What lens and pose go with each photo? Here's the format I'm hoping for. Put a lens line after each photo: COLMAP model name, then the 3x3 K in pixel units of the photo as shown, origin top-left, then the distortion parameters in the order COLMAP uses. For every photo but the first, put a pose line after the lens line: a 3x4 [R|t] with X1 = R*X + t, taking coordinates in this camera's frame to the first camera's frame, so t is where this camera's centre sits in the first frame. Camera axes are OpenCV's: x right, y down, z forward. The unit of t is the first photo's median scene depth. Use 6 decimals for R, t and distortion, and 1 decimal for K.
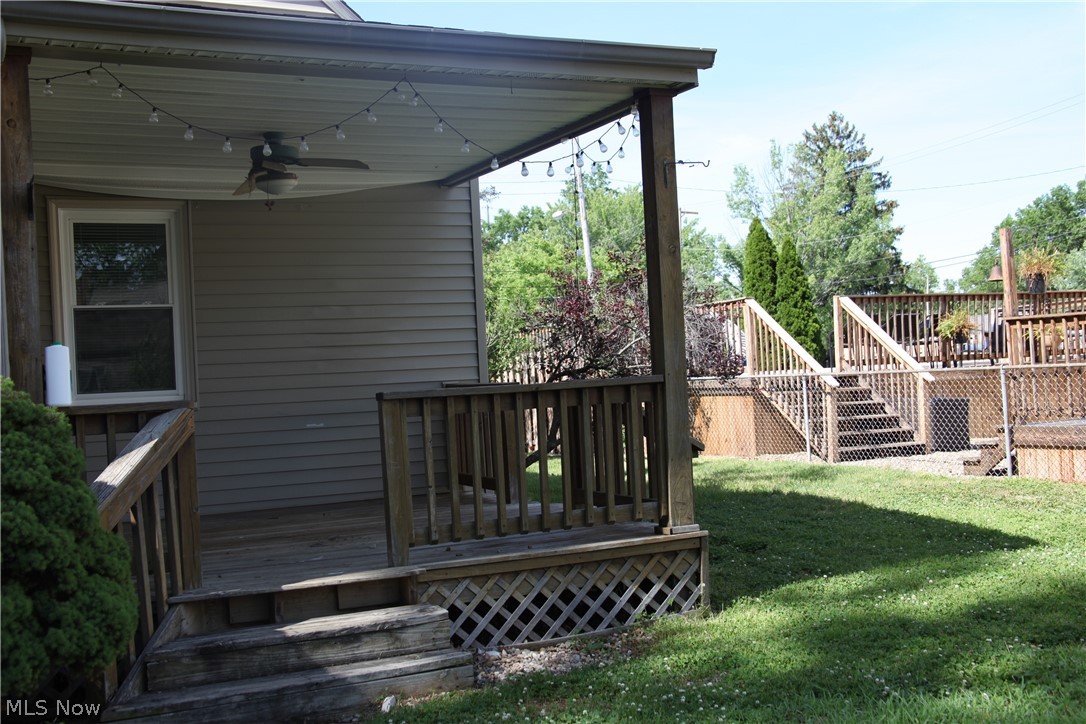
lens RADIAL K [[1291.7, 0, 543.2], [0, 1291.7, 360.0], [0, 0, 1]] dist [0.011428, 0.000000]
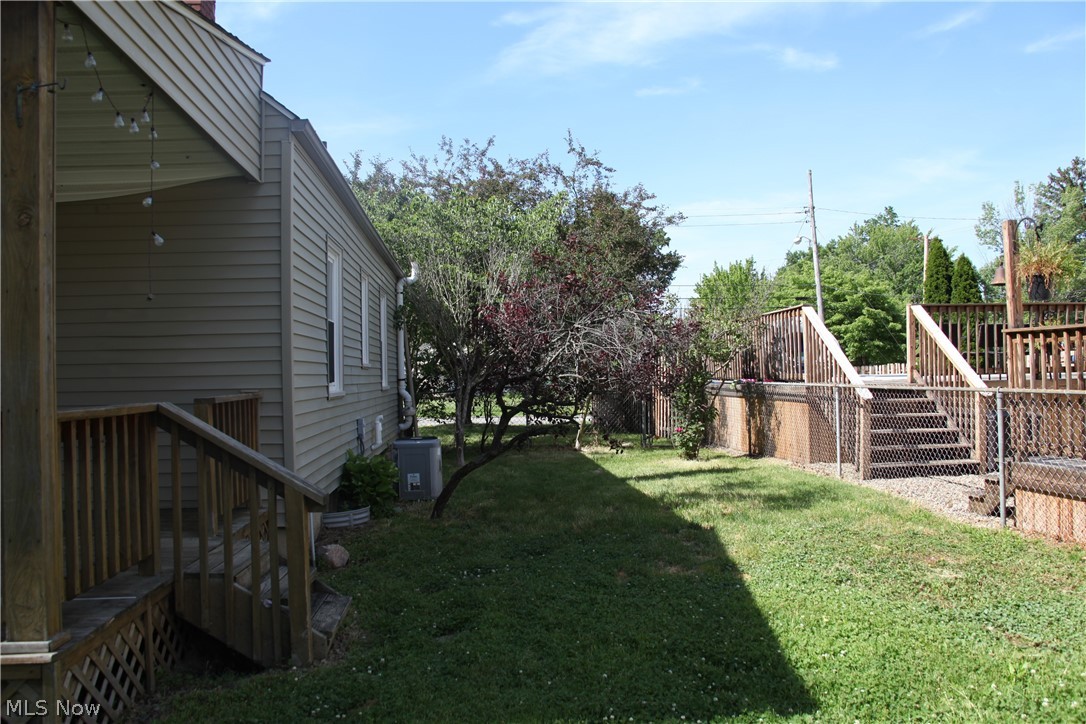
lens RADIAL K [[886.6, 0, 539.8], [0, 886.6, 362.9], [0, 0, 1]] dist [-0.124406, 0.076629]
pose [[0.931058, 0.026840, -0.363884, 0.216812], [-0.021541, 0.999595, 0.018613, -0.011757], [0.364236, -0.009492, 0.931258, 0.297171]]
